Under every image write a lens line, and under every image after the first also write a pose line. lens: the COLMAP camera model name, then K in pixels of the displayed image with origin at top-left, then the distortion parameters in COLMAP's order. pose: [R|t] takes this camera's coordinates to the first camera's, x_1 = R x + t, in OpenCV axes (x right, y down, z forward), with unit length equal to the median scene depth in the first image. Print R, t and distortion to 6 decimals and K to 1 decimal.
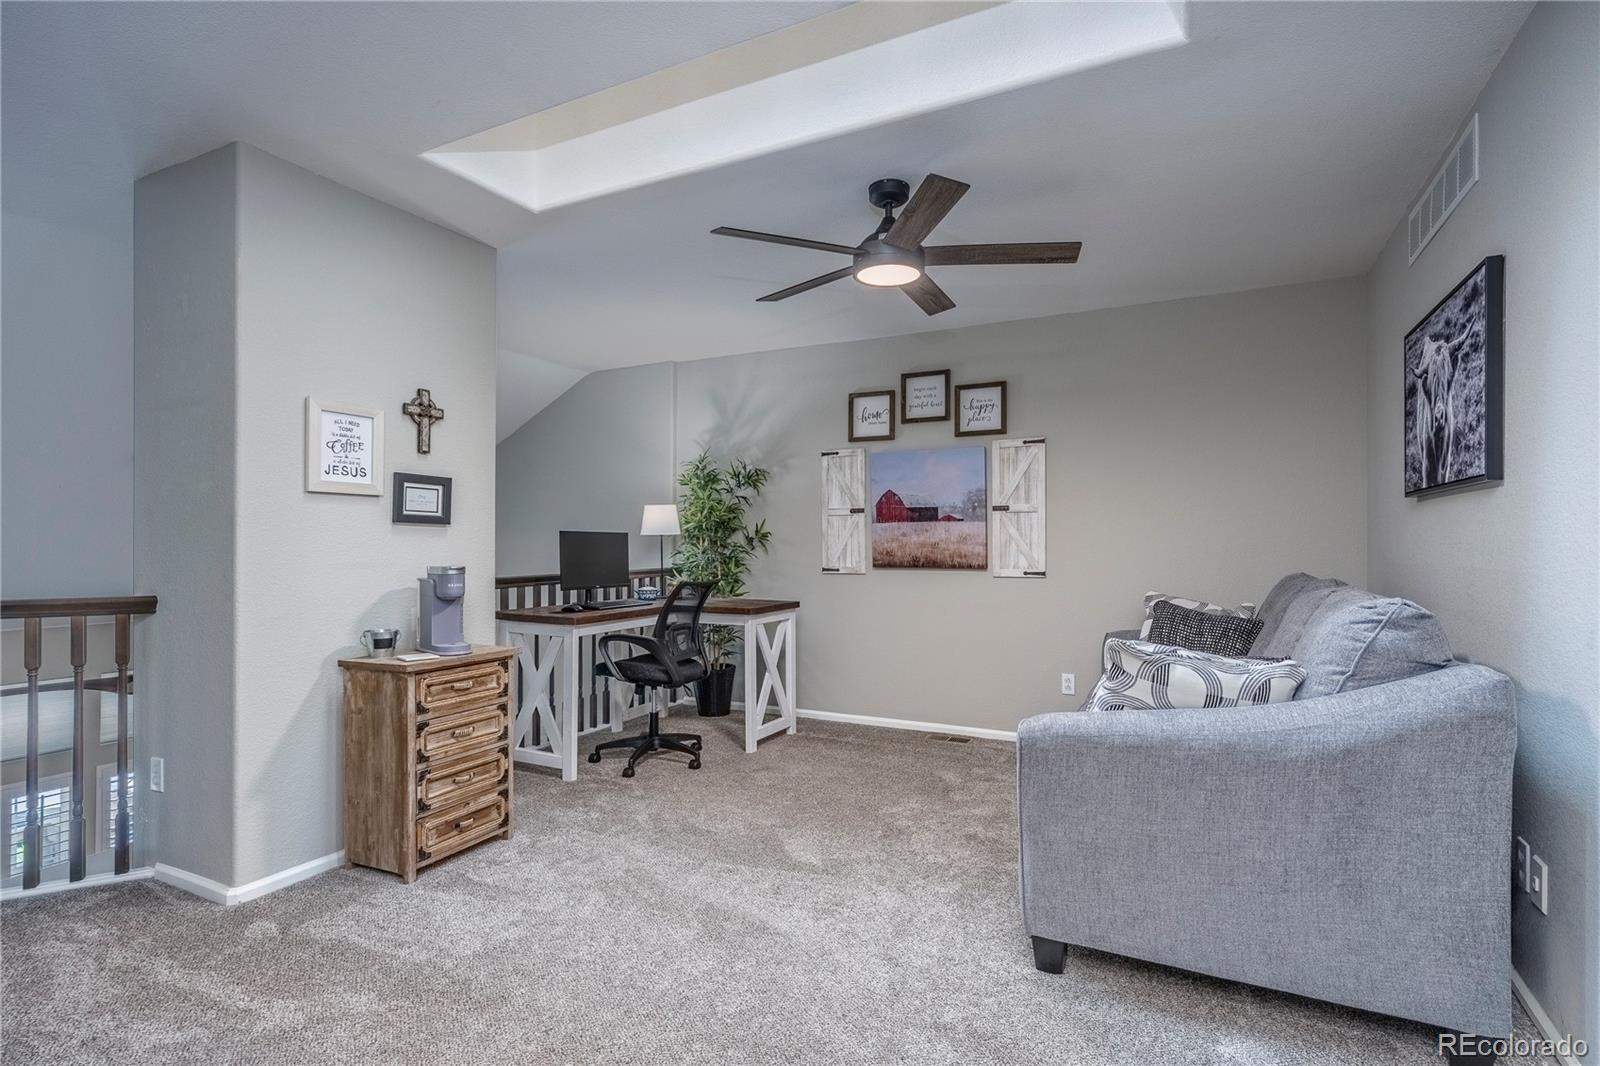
lens RADIAL K [[796.1, 0, 807.9], [0, 796.1, 537.9], [0, 0, 1]] dist [0.012599, 0.001229]
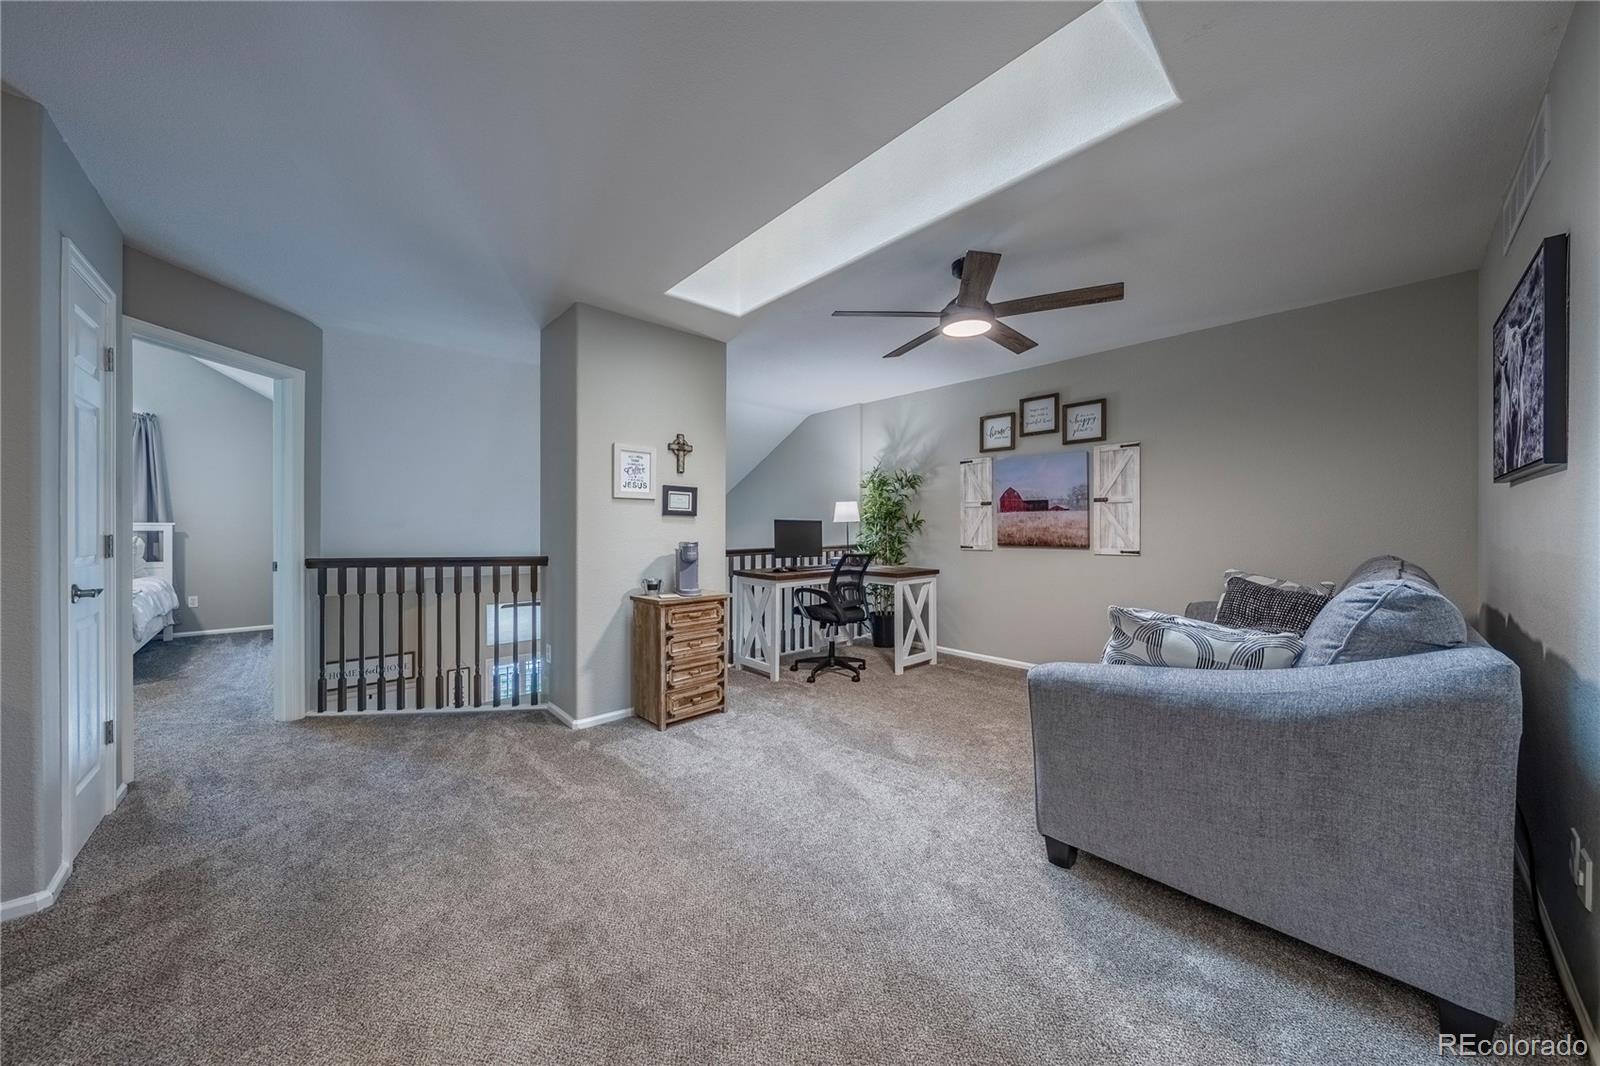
lens RADIAL K [[552.0, 0, 805.9], [0, 552.0, 526.7], [0, 0, 1]] dist [0.003095, 0.000058]
pose [[0.935181, -0.000239, -0.354170, 0.186673], [0.001963, 0.999988, 0.004509, 0.000223], [0.354164, -0.004912, 0.935170, 0.031009]]
